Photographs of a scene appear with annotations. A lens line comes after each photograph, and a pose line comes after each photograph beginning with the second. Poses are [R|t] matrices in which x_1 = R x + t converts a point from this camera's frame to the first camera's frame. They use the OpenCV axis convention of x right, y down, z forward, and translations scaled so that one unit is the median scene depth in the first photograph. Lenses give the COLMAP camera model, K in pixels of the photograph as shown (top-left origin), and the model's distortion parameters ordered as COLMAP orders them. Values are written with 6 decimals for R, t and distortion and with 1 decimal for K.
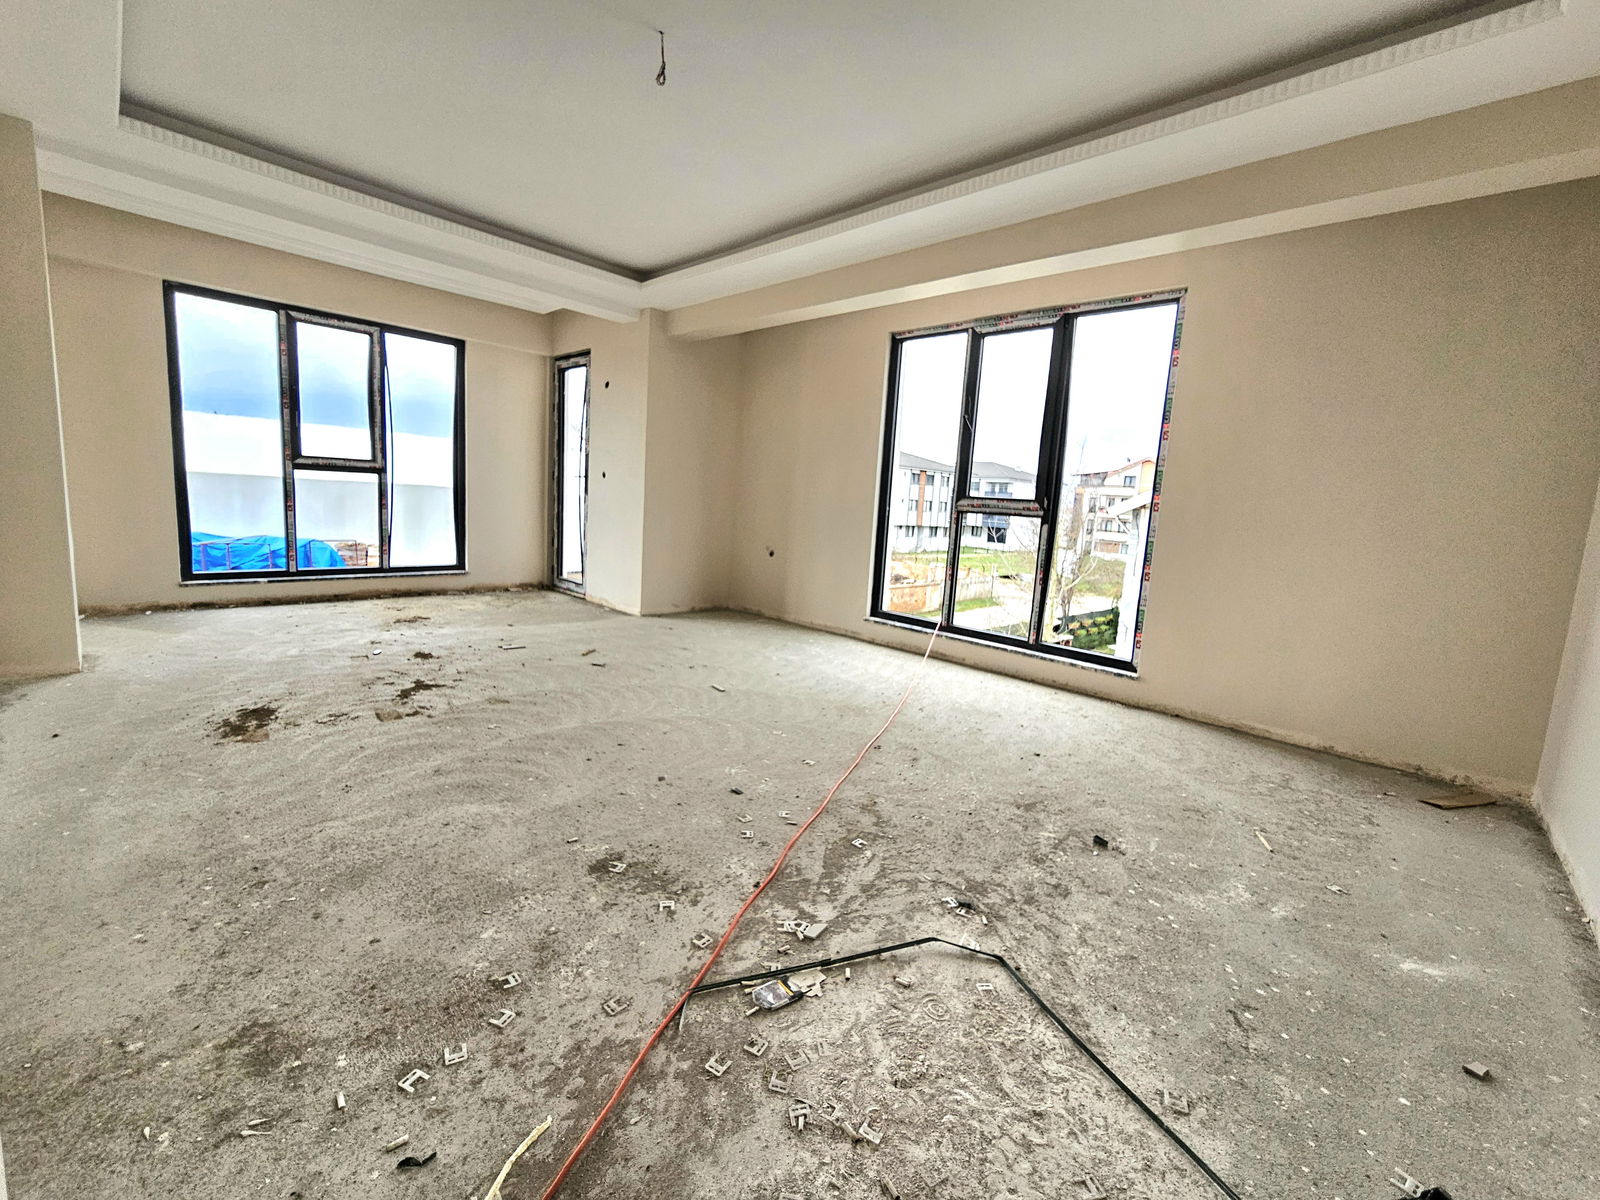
lens RADIAL K [[652.7, 0, 800.9], [0, 652.7, 583.2], [0, 0, 1]] dist [0.001336, 0.000616]
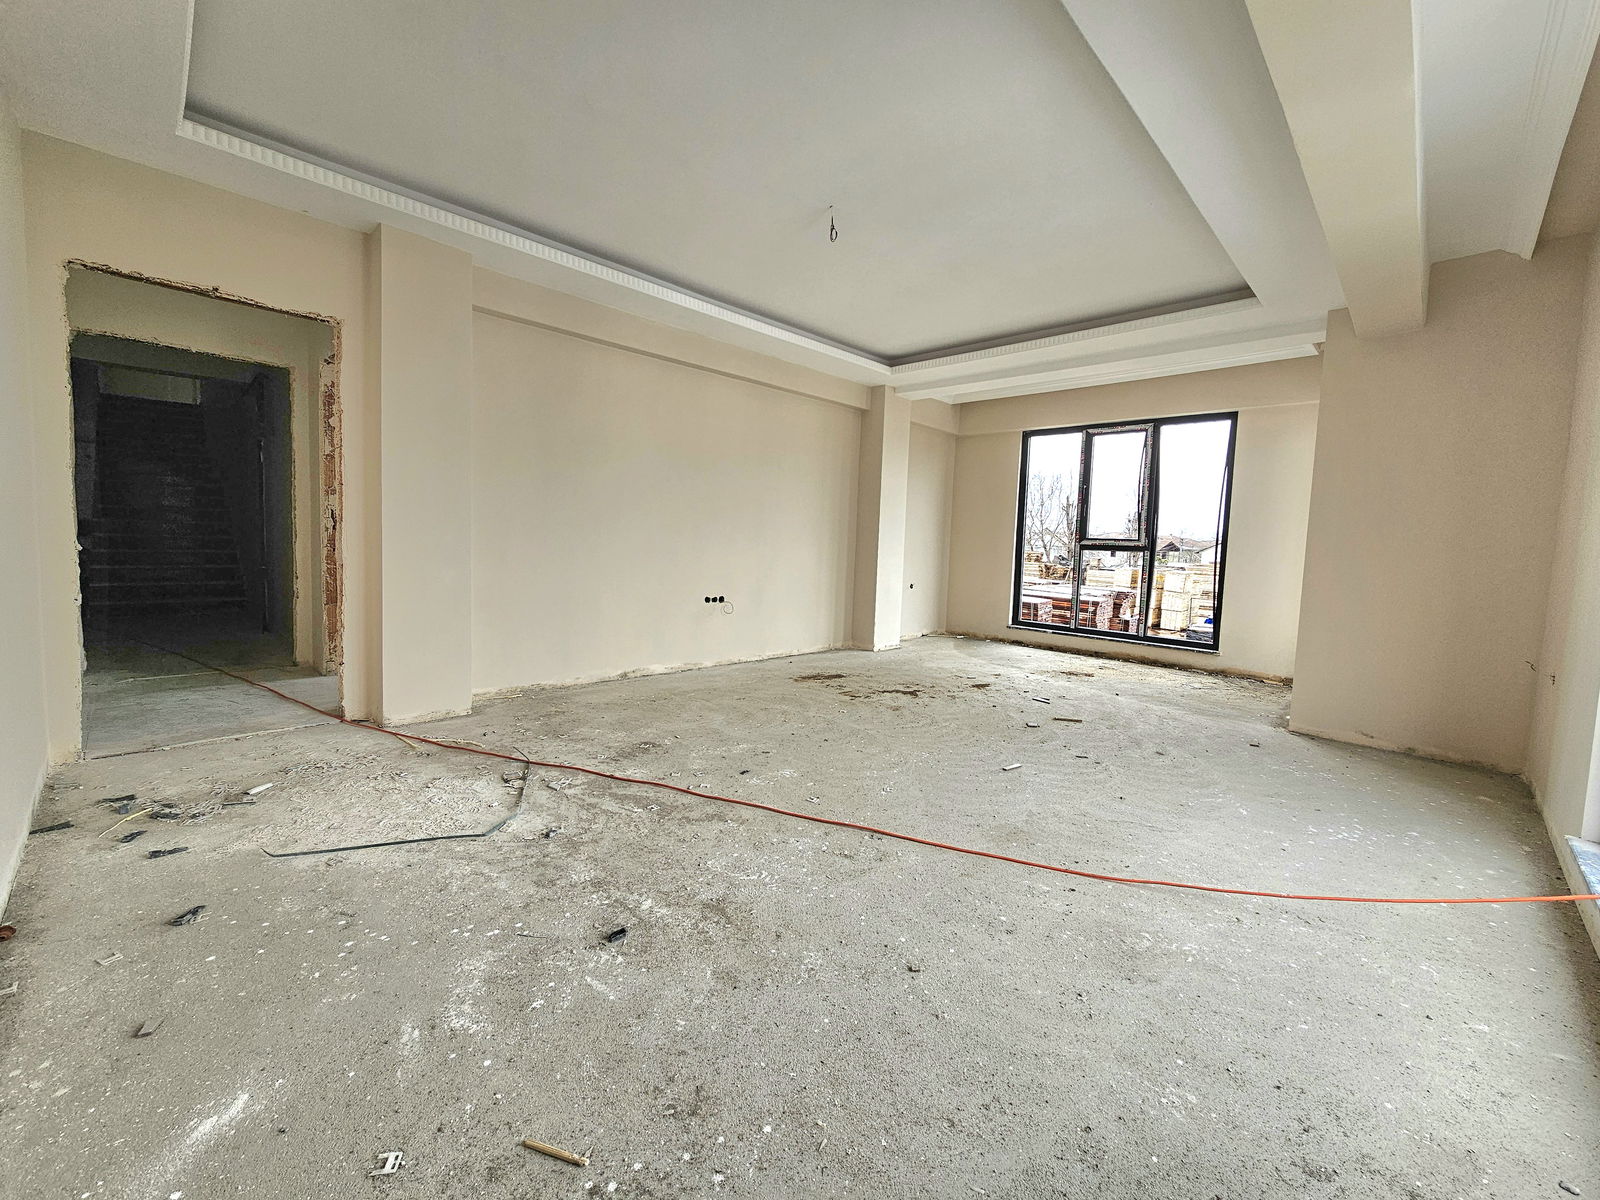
lens RADIAL K [[652.7, 0, 800.9], [0, 652.7, 583.2], [0, 0, 1]] dist [0.001336, 0.000616]
pose [[-0.008661, 0.009856, -0.999914, 1.333560], [-0.168472, 0.985643, 0.011174, -0.077703], [0.985668, 0.168555, -0.006877, 1.235499]]
